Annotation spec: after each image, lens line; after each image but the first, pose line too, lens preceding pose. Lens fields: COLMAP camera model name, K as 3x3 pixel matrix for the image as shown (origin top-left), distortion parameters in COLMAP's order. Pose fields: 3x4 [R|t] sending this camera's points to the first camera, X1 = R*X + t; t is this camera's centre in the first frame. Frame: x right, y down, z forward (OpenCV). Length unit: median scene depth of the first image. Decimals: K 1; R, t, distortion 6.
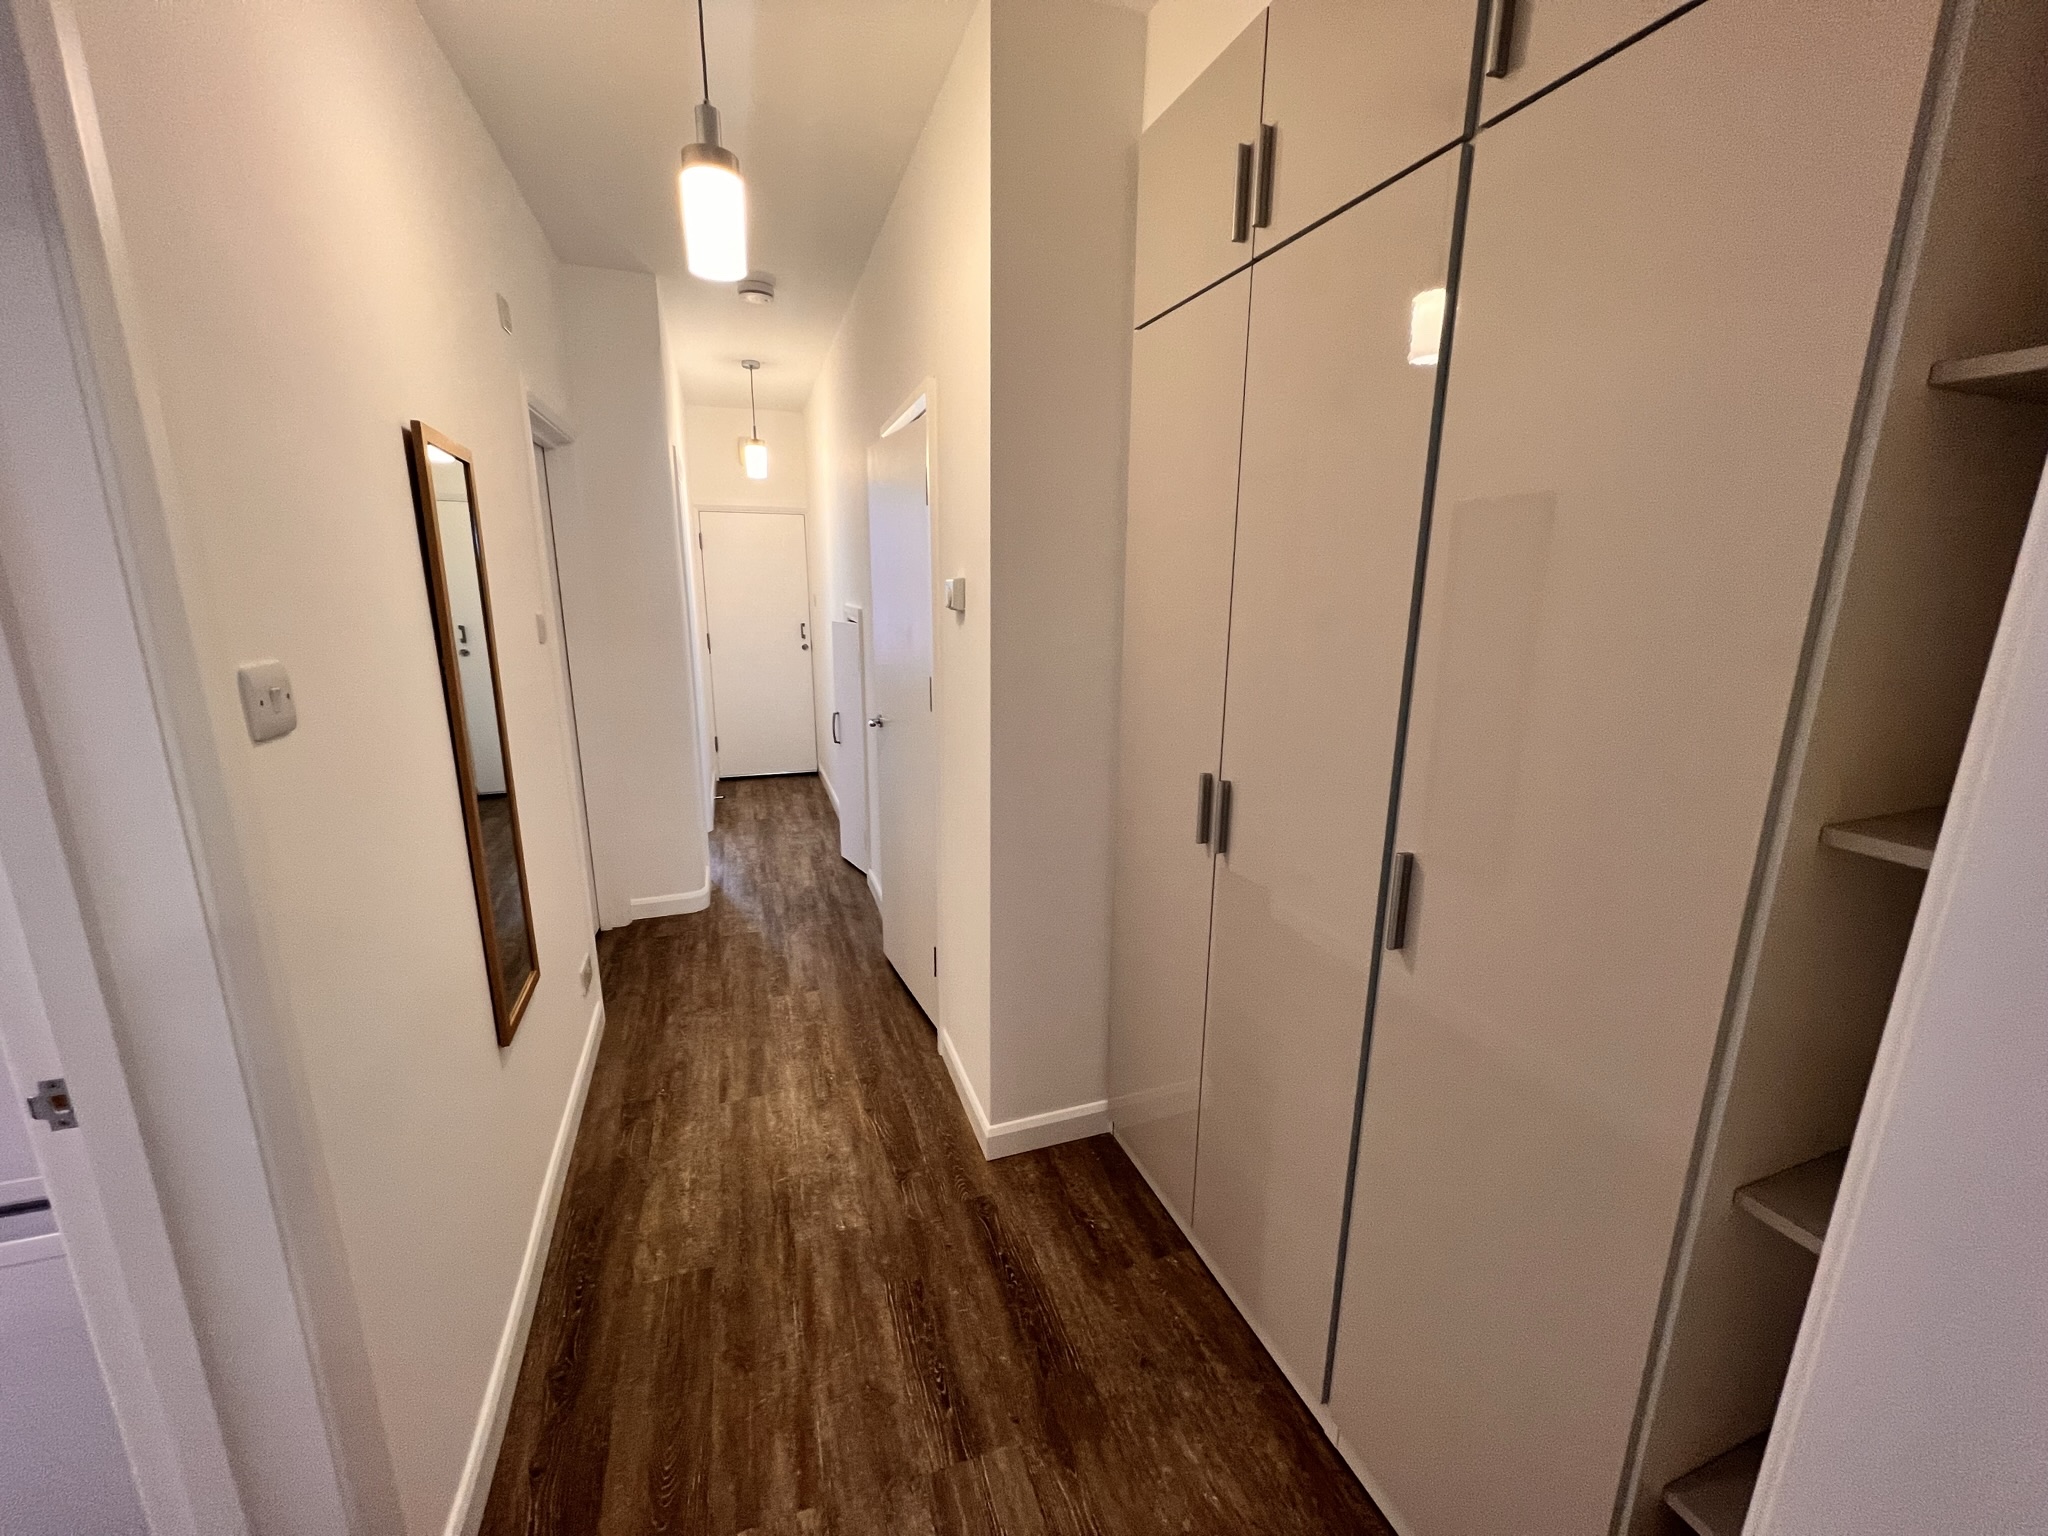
lens RADIAL K [[815.2, 0, 1024.0], [0, 815.2, 768.0], [0, 0, 1]] dist [-0.000794, 0.000032]
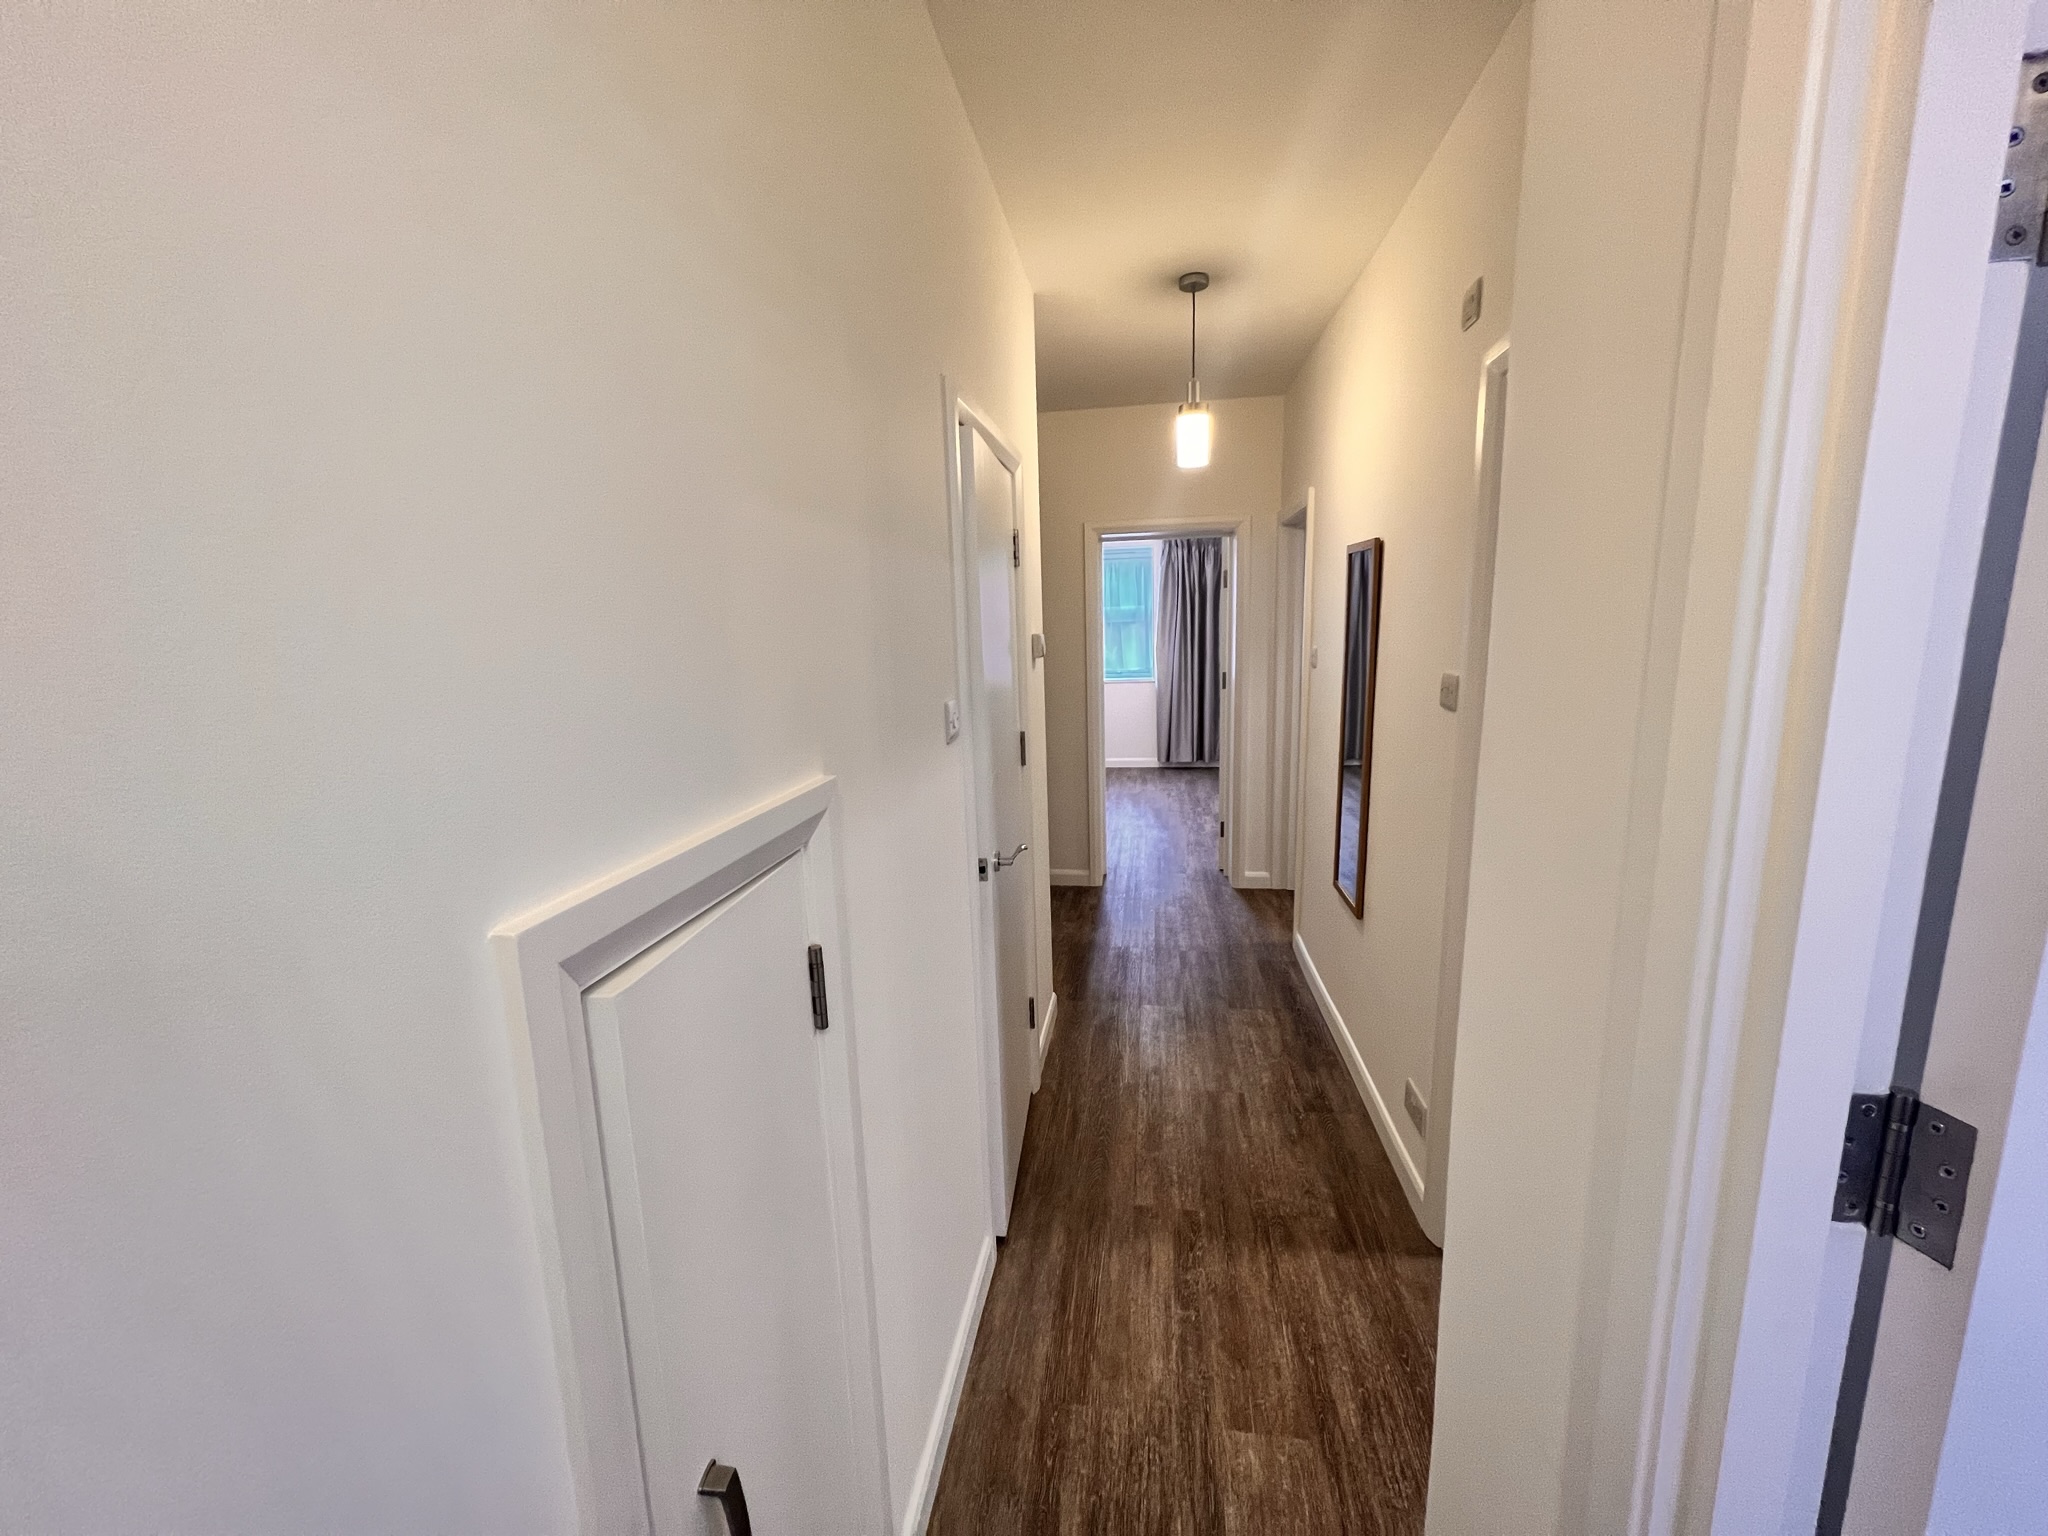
lens RADIAL K [[815.2, 0, 1024.0], [0, 815.2, 768.0], [0, 0, 1]] dist [-0.000794, 0.000032]
pose [[-0.881581, -0.066015, 0.467394, -0.564747], [0.128856, 0.918909, 0.372830, -0.425203], [-0.454104, 0.388907, -0.801586, 1.746117]]
